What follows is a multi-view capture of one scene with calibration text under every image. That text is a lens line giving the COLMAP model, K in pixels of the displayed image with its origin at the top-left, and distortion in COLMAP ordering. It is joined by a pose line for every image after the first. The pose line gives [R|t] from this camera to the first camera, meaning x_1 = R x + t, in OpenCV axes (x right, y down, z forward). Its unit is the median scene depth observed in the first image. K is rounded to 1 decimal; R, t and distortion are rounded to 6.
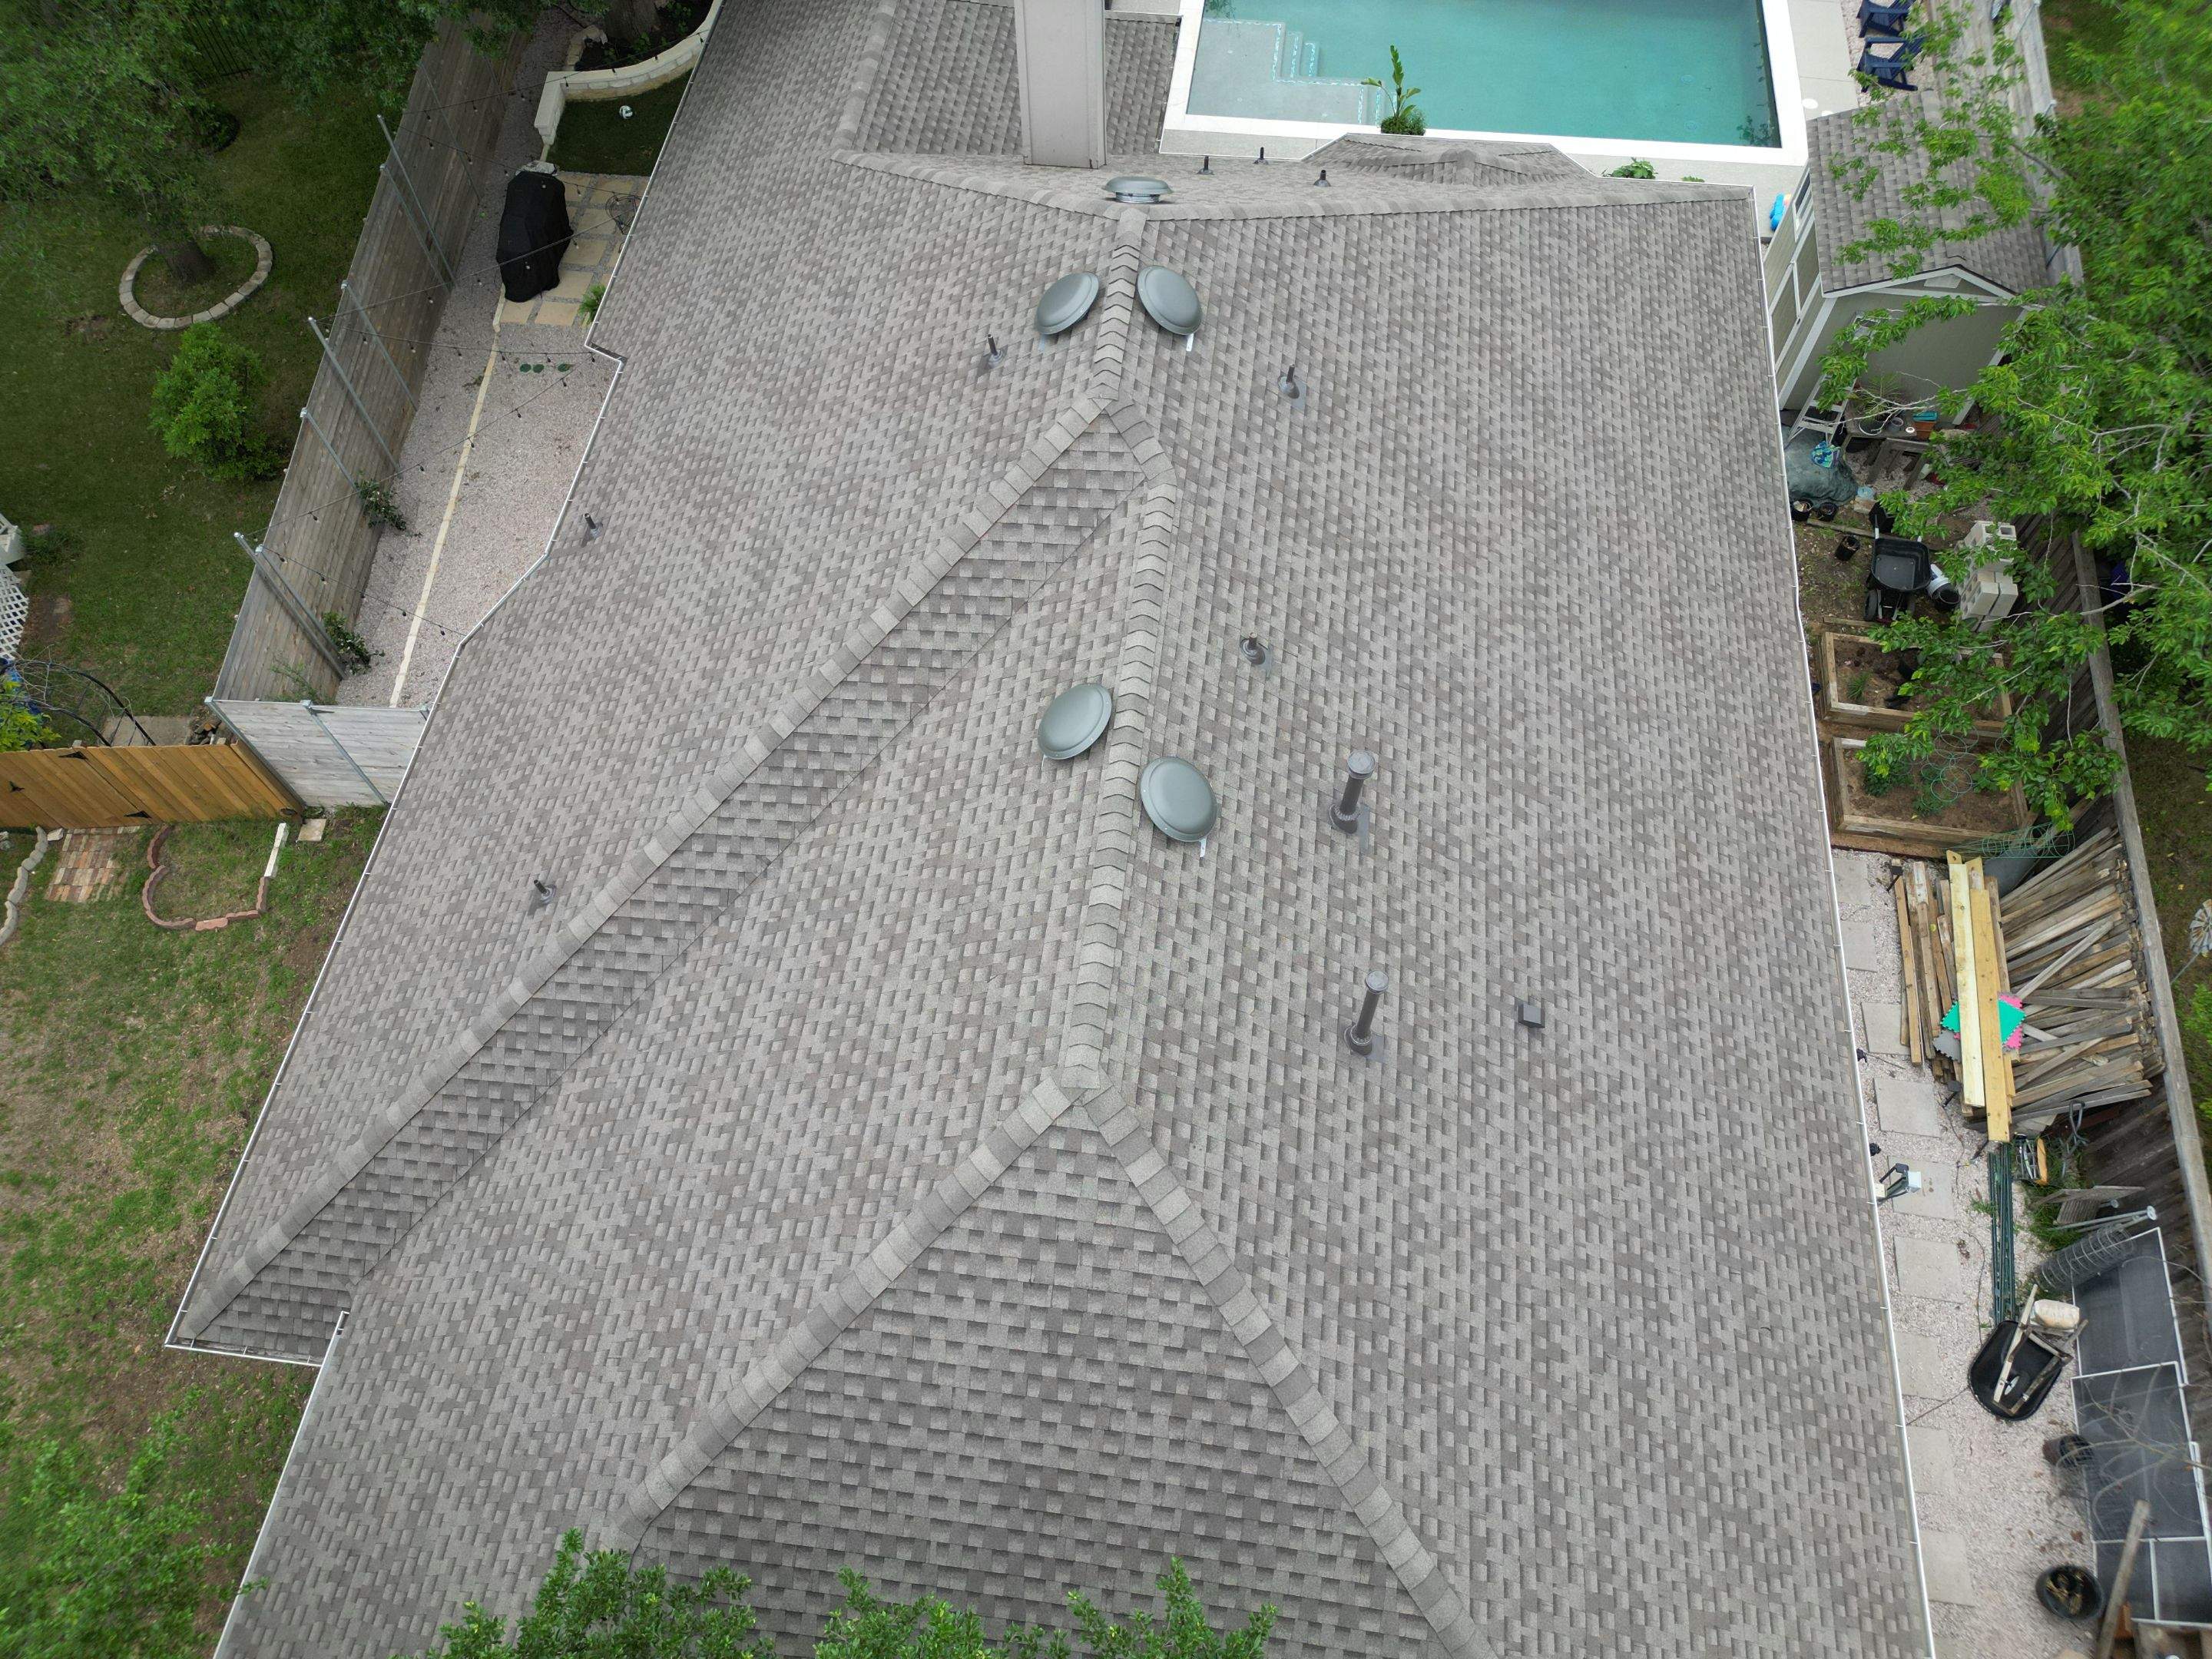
lens RADIAL K [[1530.2, 0, 1096.6], [0, 1530.2, 835.5], [0, 0, 1]] dist [0.098817, -0.105333]
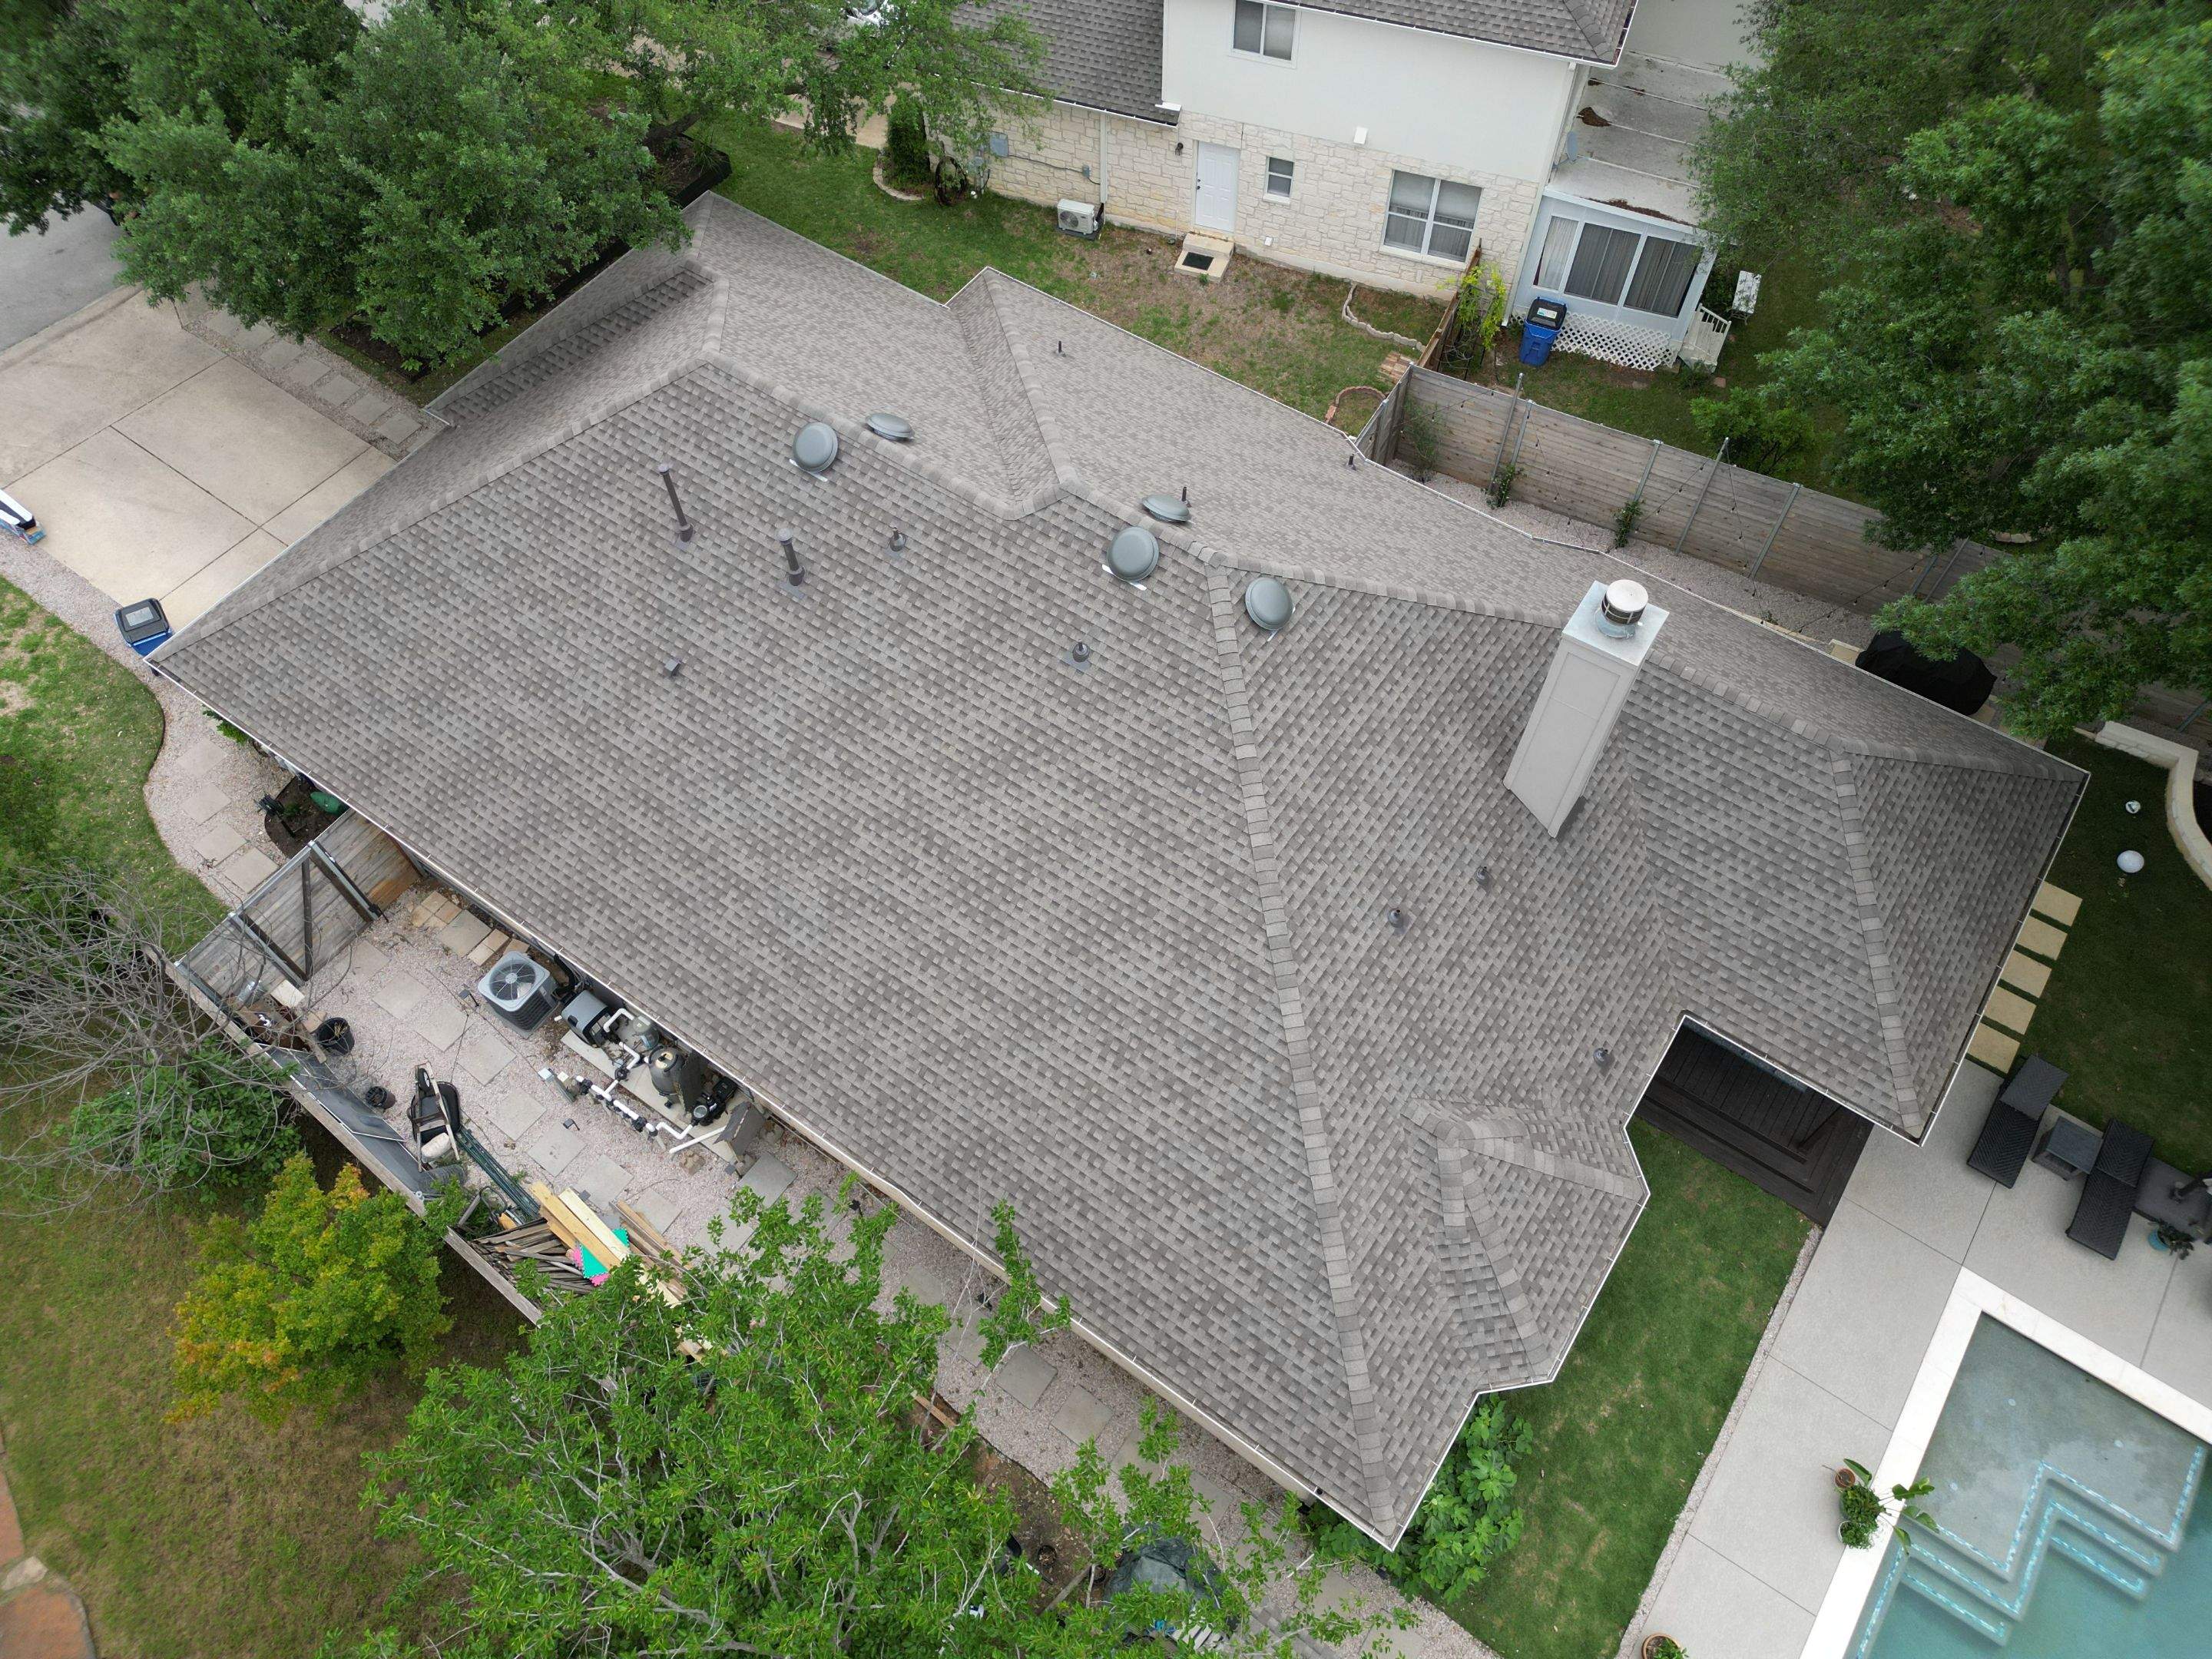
lens RADIAL K [[1530.7, 0, 1101.3], [0, 1530.7, 829.3], [0, 0, 1]] dist [0.153704, -0.314659]
pose [[-0.464513, 0.765230, -0.445704, 0.876094], [-0.755028, -0.079212, 0.650890, -1.247116], [0.462775, 0.638866, 0.614565, 0.259493]]
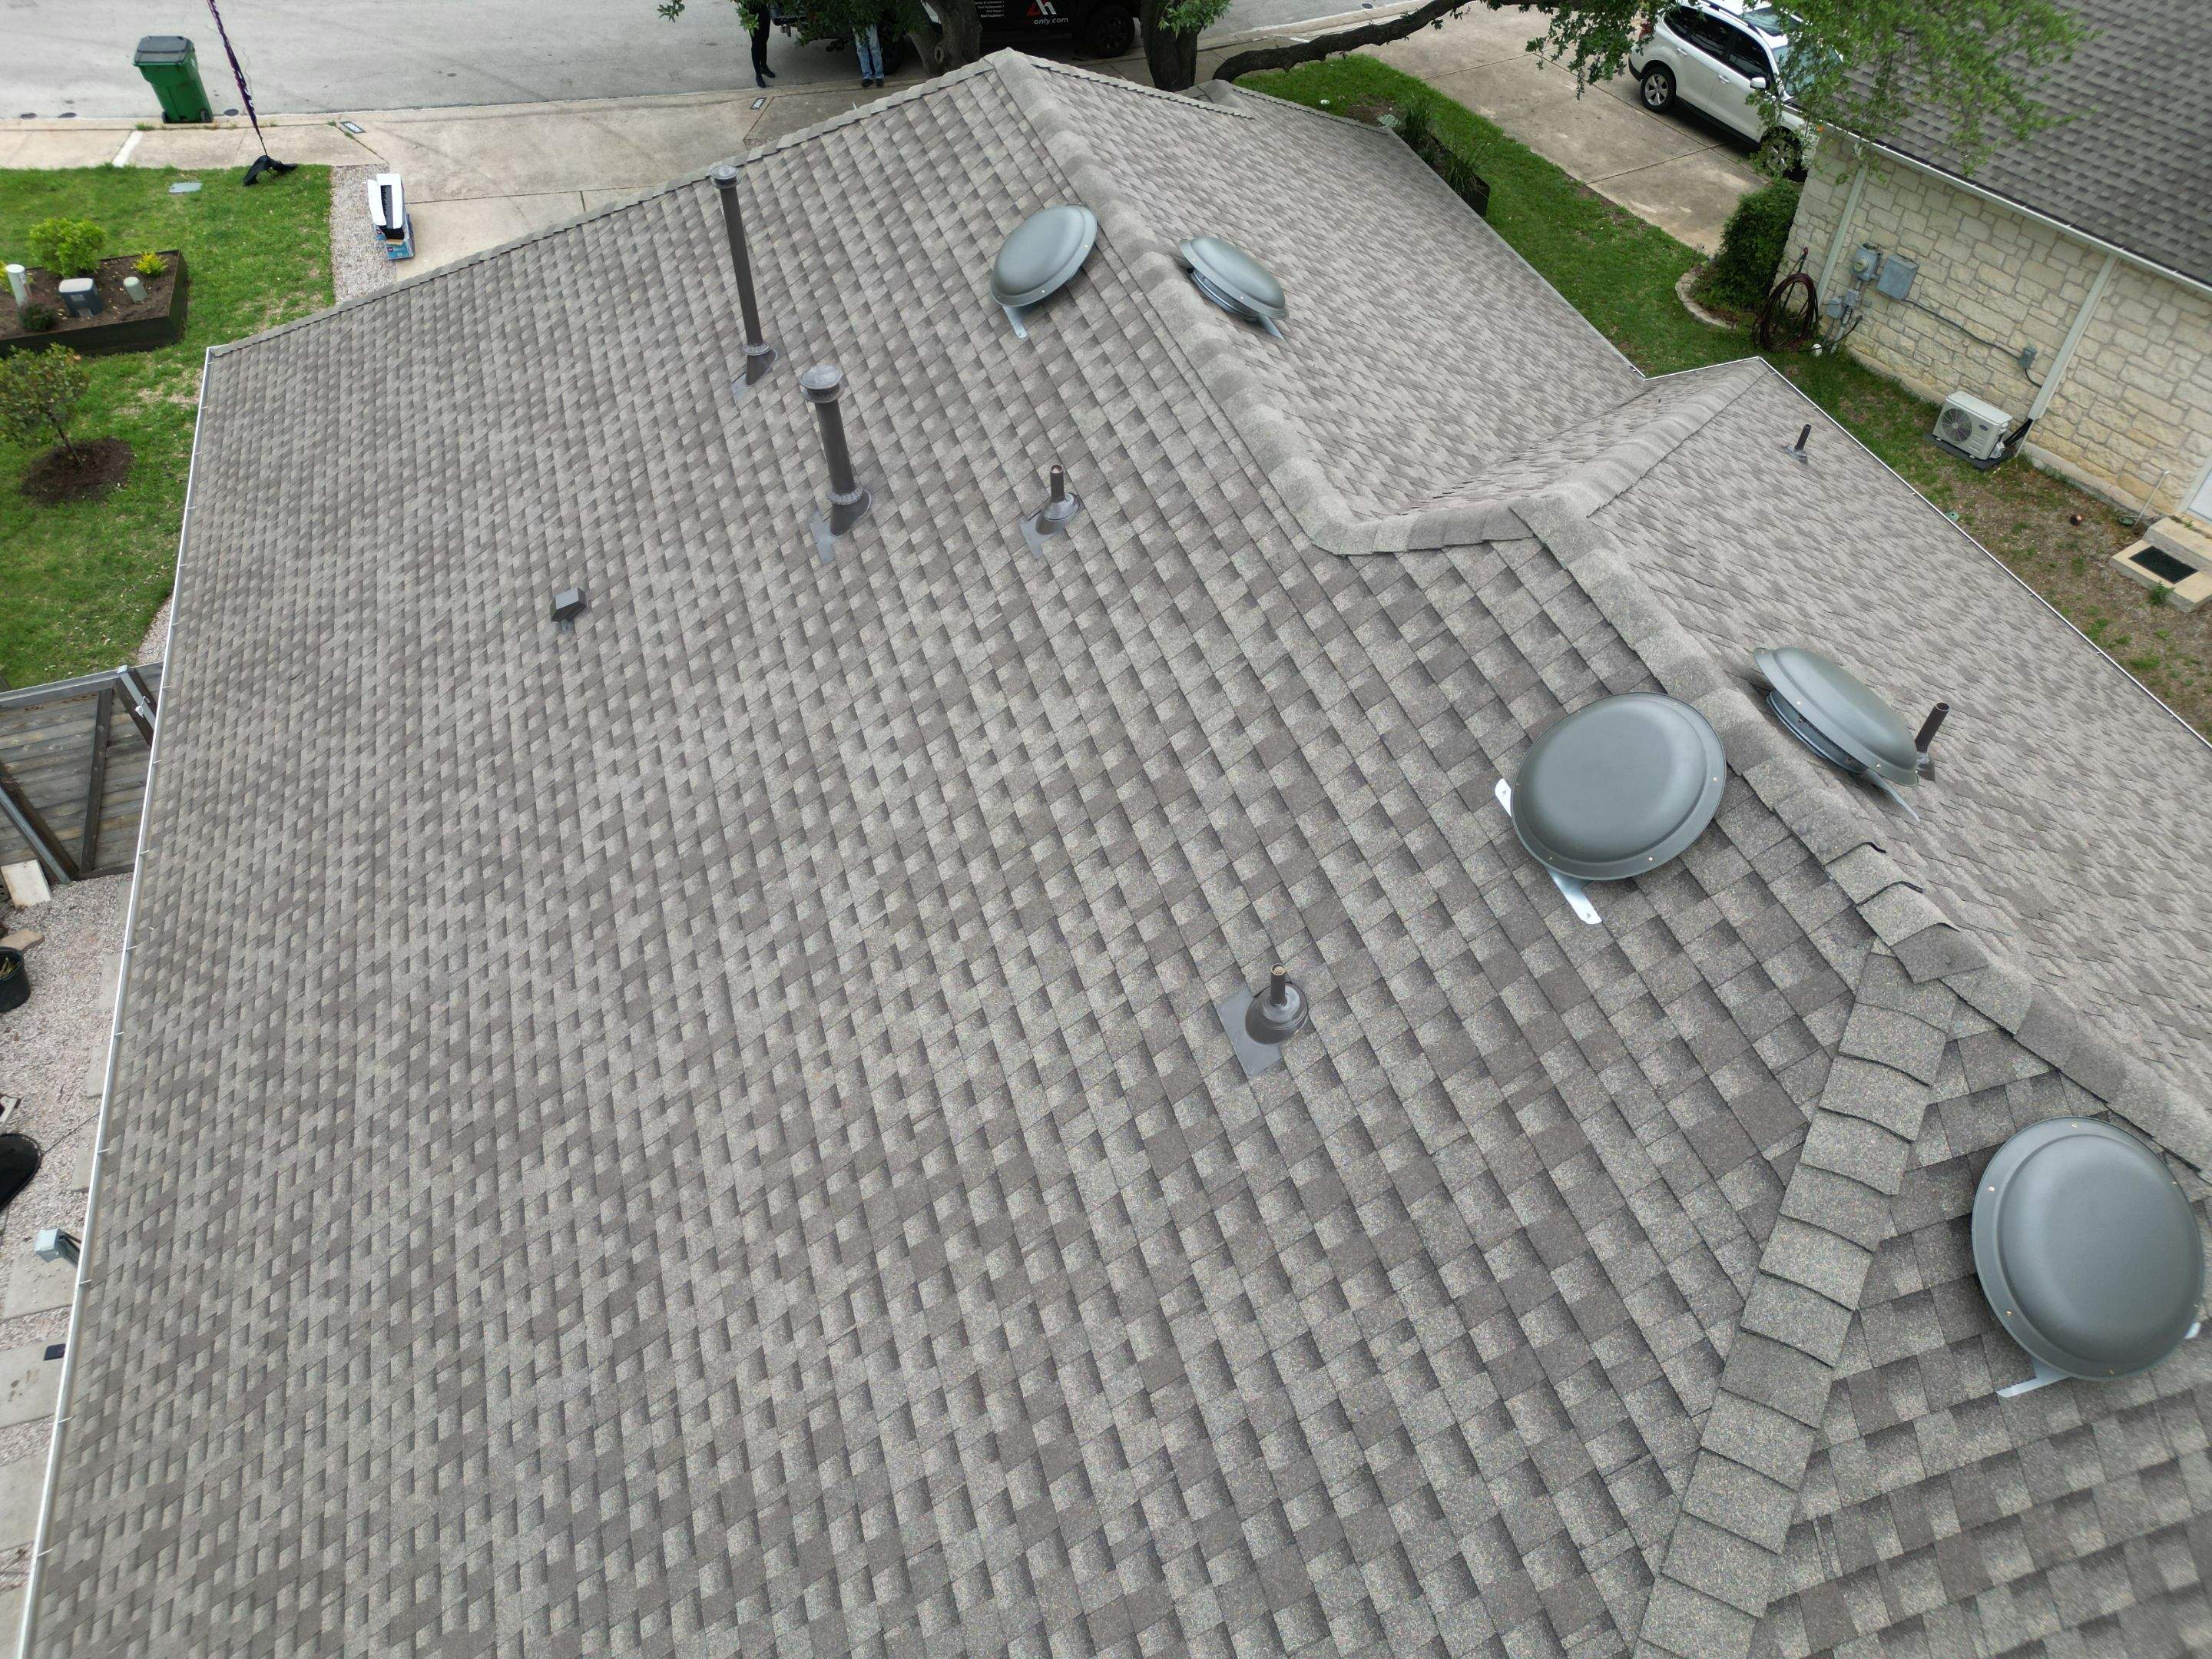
lens RADIAL K [[1543.2, 0, 1101.0], [0, 1543.2, 829.5], [0, 0, 1]] dist [0.079937, -0.083678]
pose [[-0.906872, 0.329161, -0.263129, 0.257770], [-0.348563, -0.235001, 0.907347, -0.632181], [0.236828, 0.914564, 0.327850, 0.833345]]
